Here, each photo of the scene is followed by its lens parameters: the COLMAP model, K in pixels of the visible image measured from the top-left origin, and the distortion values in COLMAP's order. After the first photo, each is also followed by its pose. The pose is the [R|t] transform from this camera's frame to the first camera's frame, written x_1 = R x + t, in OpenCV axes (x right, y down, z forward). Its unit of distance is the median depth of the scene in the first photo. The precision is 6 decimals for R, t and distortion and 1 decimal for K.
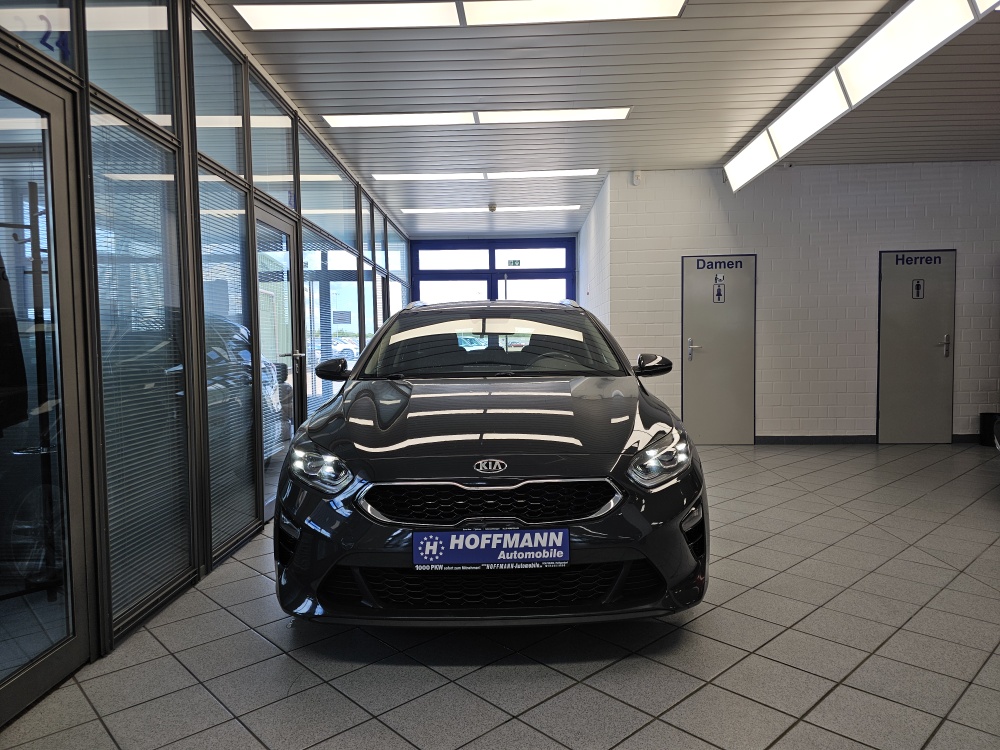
lens RADIAL K [[678.0, 0, 506.6], [0, 678.0, 383.2], [0, 0, 1]] dist [0.049780, -0.042043]
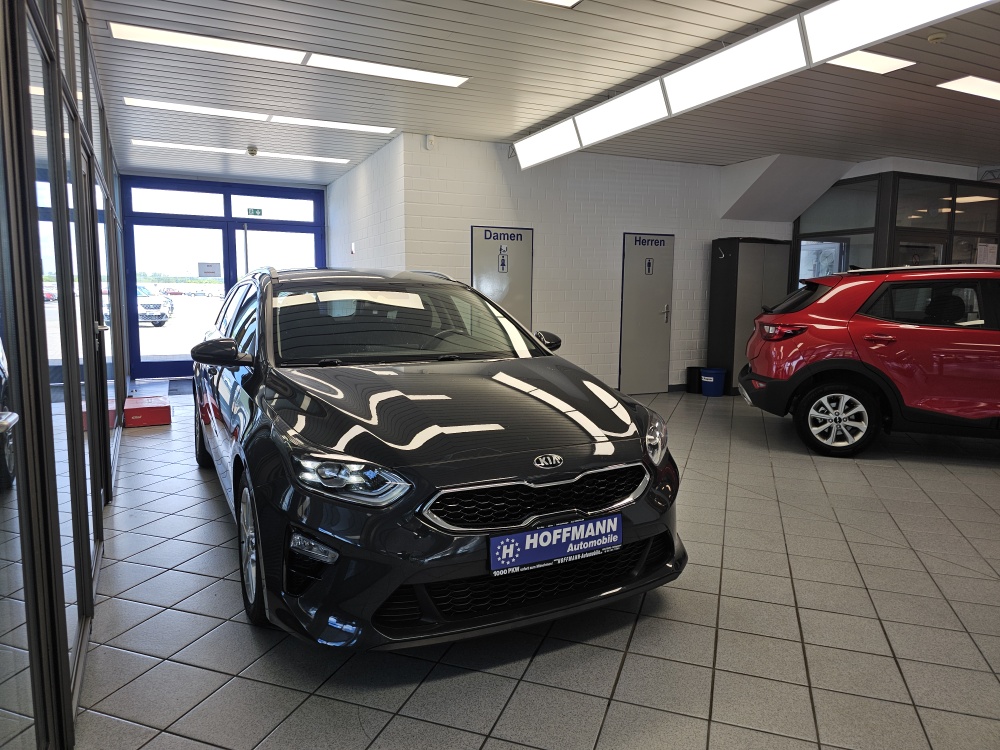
lens RADIAL K [[673.2, 0, 500.0], [0, 673.2, 375.0], [0, 0, 1]] dist [0.099110, -0.134148]
pose [[0.888366, -0.036471, 0.457686, -0.503894], [0.008324, 0.997956, 0.063366, -0.064998], [-0.459061, -0.052483, 0.886853, 0.142382]]
